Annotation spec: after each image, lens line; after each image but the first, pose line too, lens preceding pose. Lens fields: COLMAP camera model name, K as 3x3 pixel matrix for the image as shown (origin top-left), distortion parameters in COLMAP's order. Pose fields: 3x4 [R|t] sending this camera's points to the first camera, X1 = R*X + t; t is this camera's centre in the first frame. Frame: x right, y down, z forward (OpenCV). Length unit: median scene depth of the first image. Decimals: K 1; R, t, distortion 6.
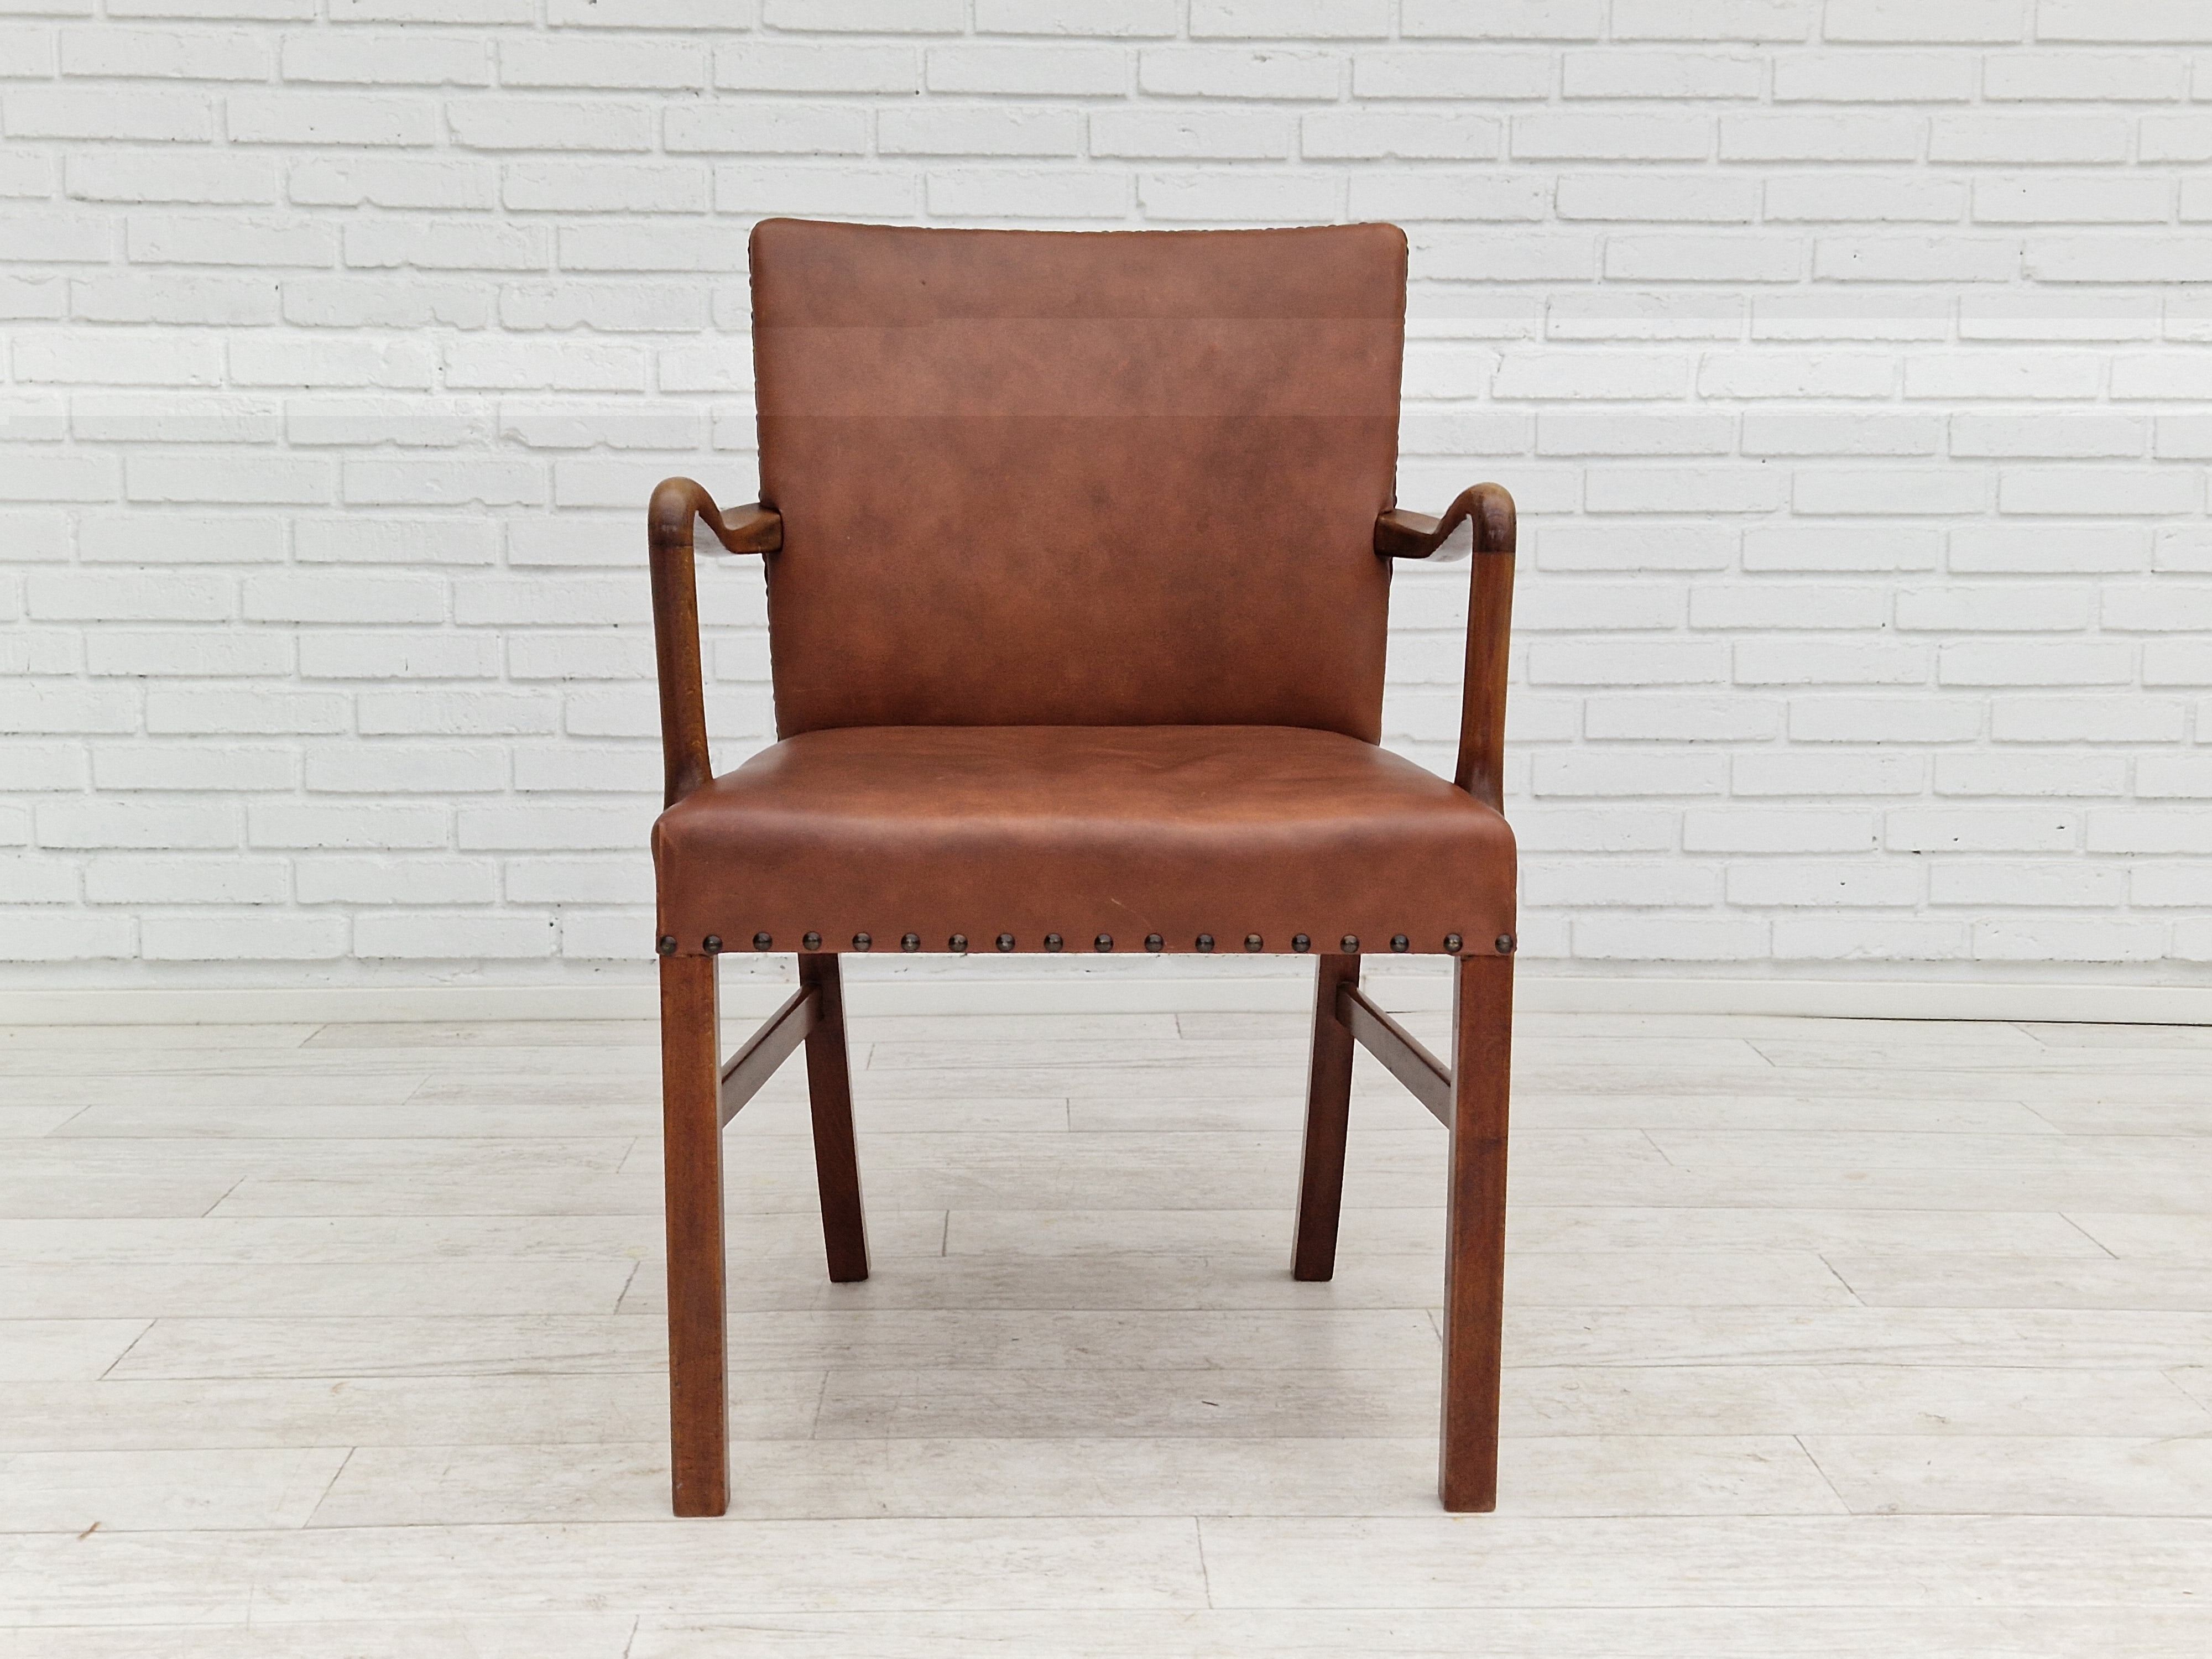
lens RADIAL K [[2906.2, 0, 1144.7], [0, 2906.2, 828.0], [0, 0, 1]] dist [0.065949, 0.000000]
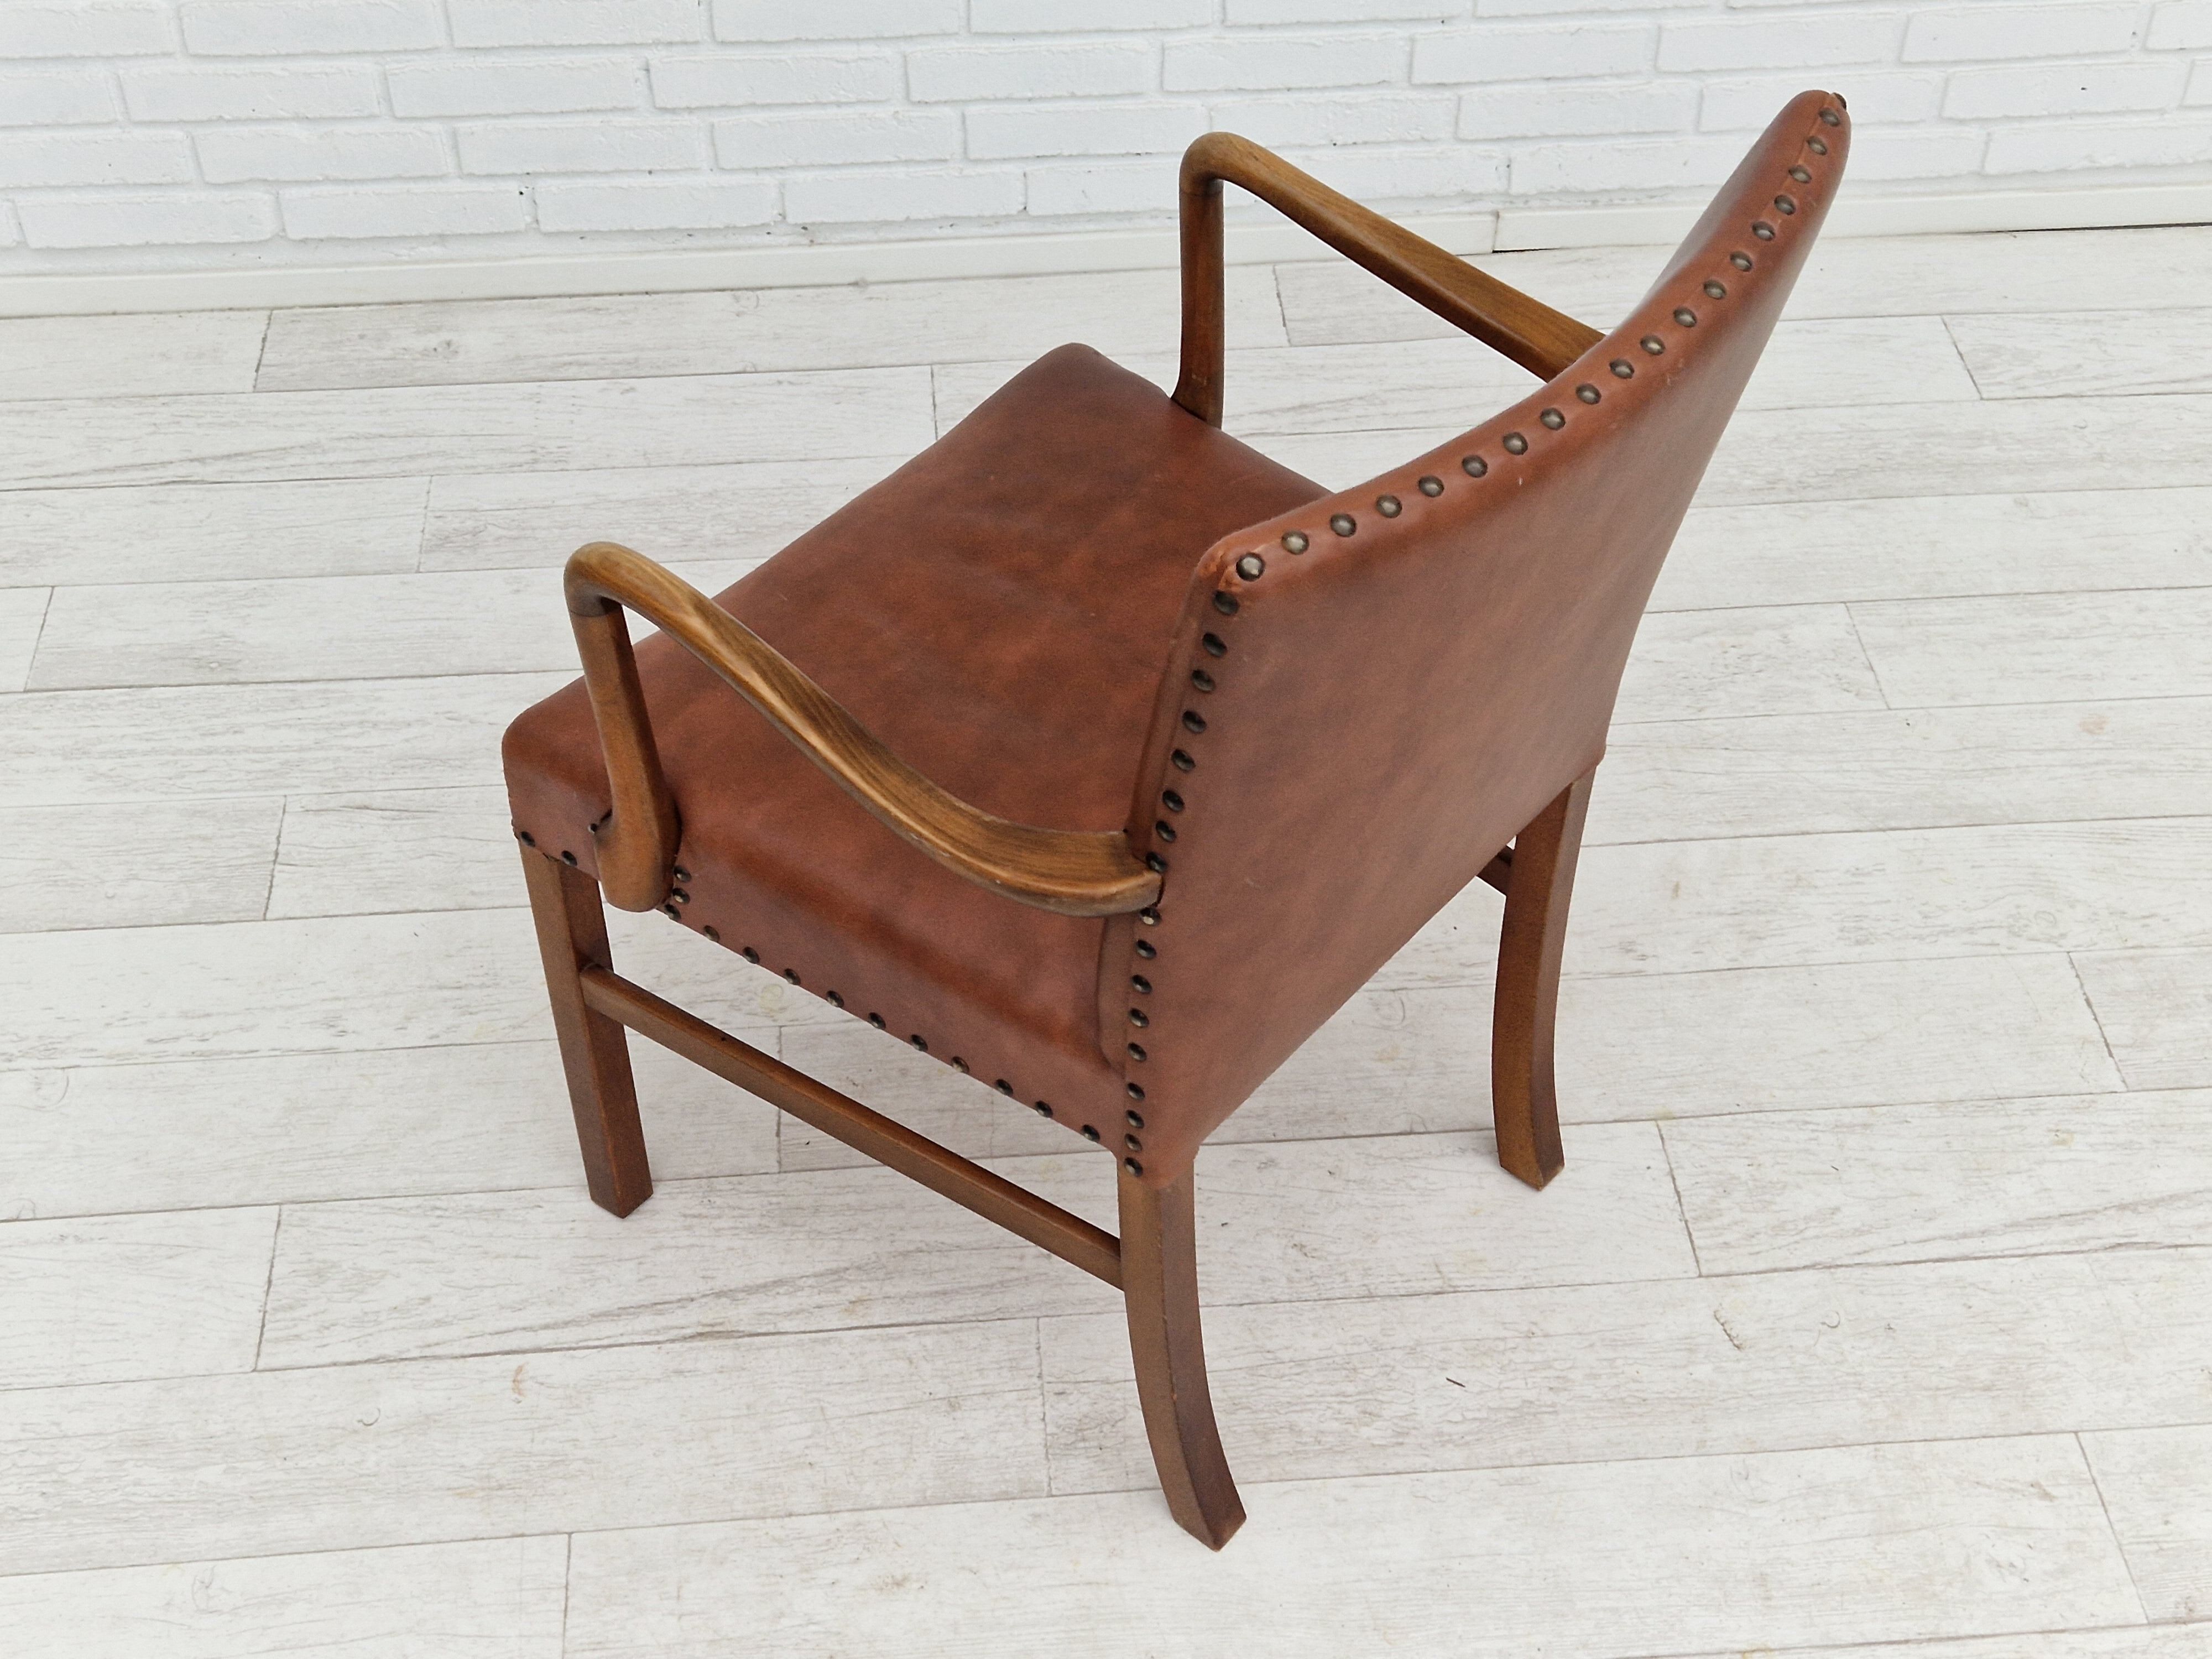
lens RADIAL K [[2906.2, 0, 1125.8], [0, 2906.2, 882.1], [0, 0, 1]] dist [0.065949, 0.000000]
pose [[0.998790, -0.033041, 0.036431, -0.072137], [0.004235, 0.795752, 0.605607, -0.320404], [-0.049000, -0.604720, 0.794929, 0.225648]]
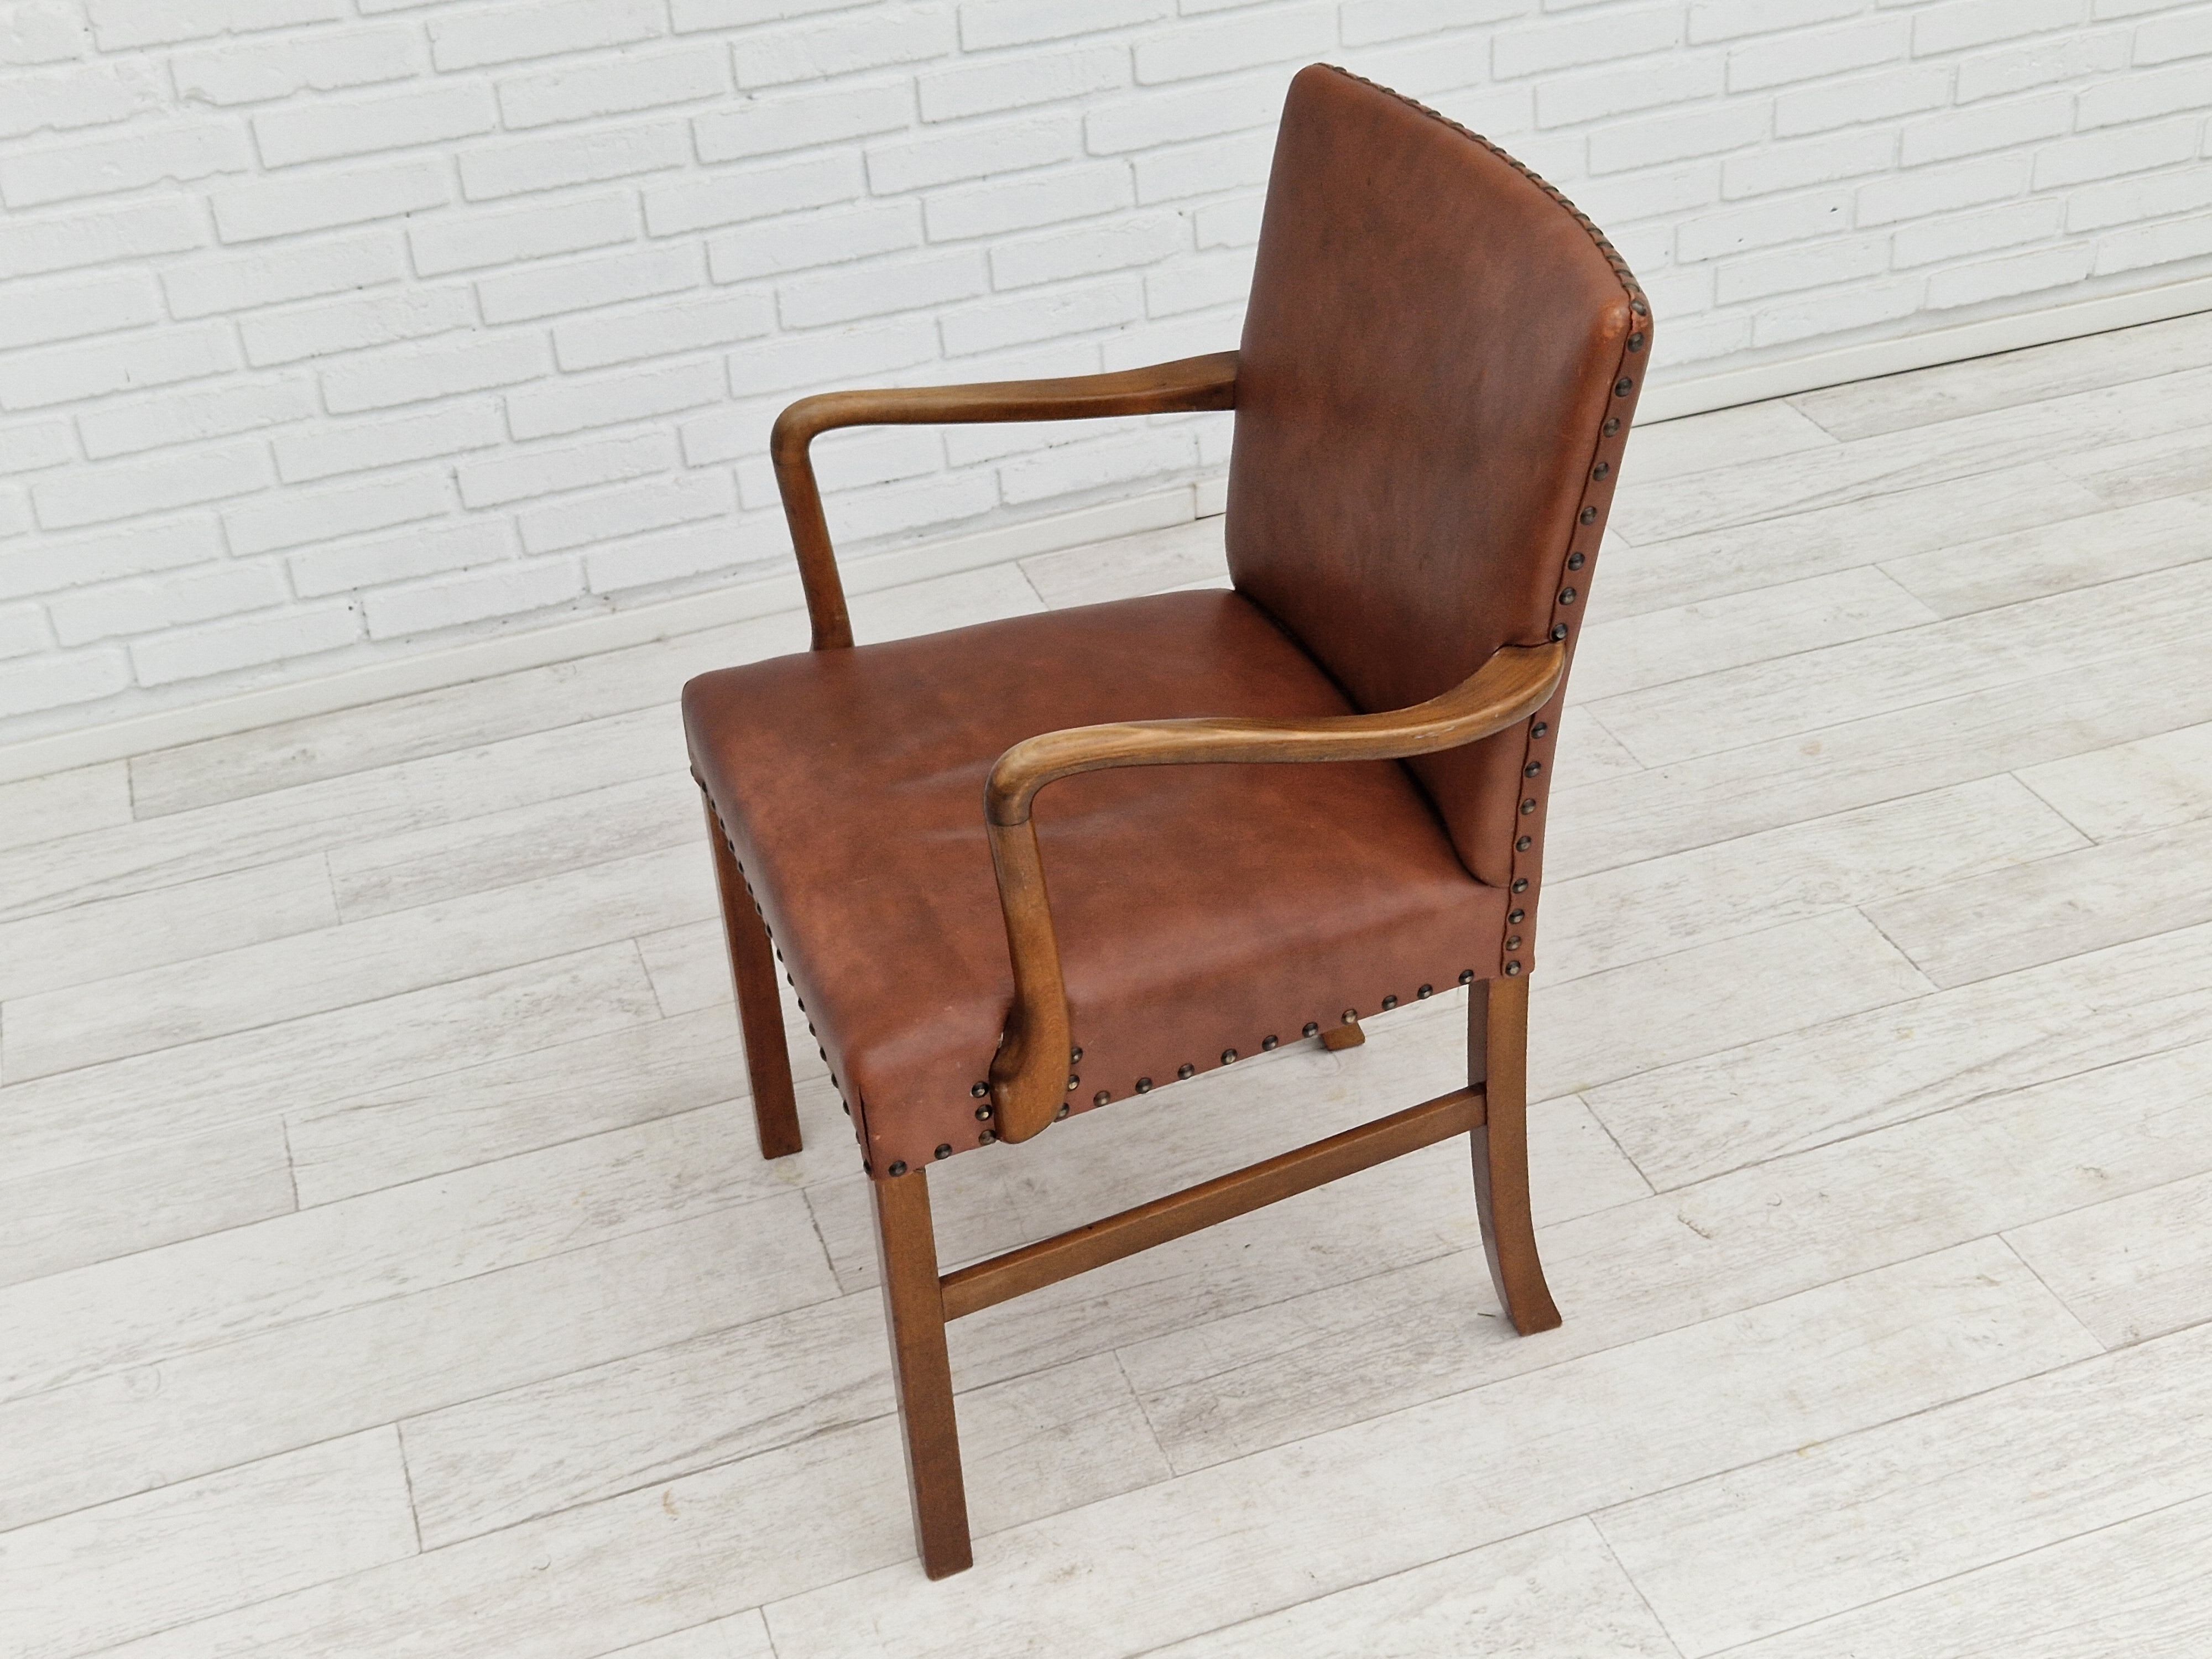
lens RADIAL K [[2906.2, 0, 1129.5], [0, 2906.2, 838.4], [0, 0, 1]] dist [0.065949, 0.000000]
pose [[0.953033, -0.216664, 0.211625, -0.185907], [0.108307, 0.896340, 0.429935, -0.277044], [-0.282840, -0.386822, 0.877707, 0.104725]]
